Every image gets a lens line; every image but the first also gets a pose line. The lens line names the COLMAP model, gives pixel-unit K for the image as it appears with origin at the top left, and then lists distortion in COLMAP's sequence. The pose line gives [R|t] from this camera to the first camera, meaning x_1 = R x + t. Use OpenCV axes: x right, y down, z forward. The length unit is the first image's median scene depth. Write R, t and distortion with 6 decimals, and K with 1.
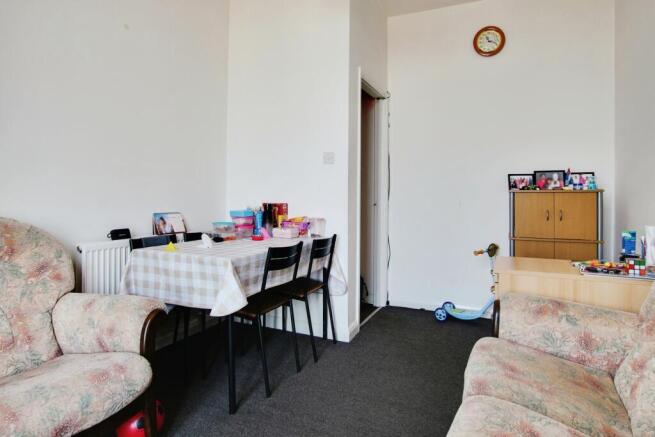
lens RADIAL K [[354.3, 0, 328.0], [0, 354.3, 193.3], [0, 0, 1]] dist [-0.022369, 0.001948]
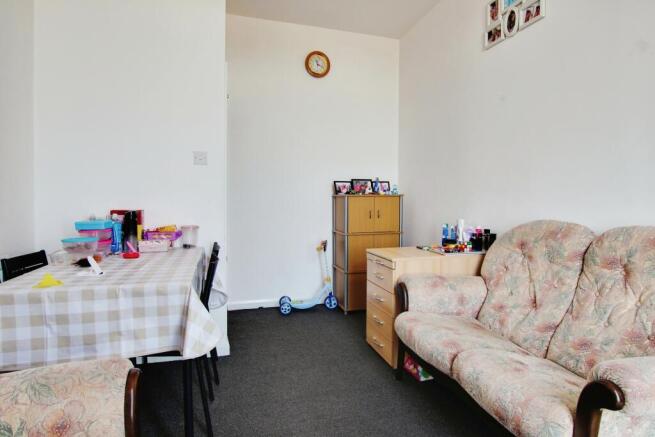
lens RADIAL K [[343.3, 0, 327.3], [0, 343.3, 207.5], [0, 0, 1]] dist [-0.020515, 0.001102]
pose [[0.778174, -0.020736, 0.627707, -0.298793], [0.000099, 0.999459, 0.032894, -0.003896], [-0.628049, -0.025535, 0.777755, 0.129221]]
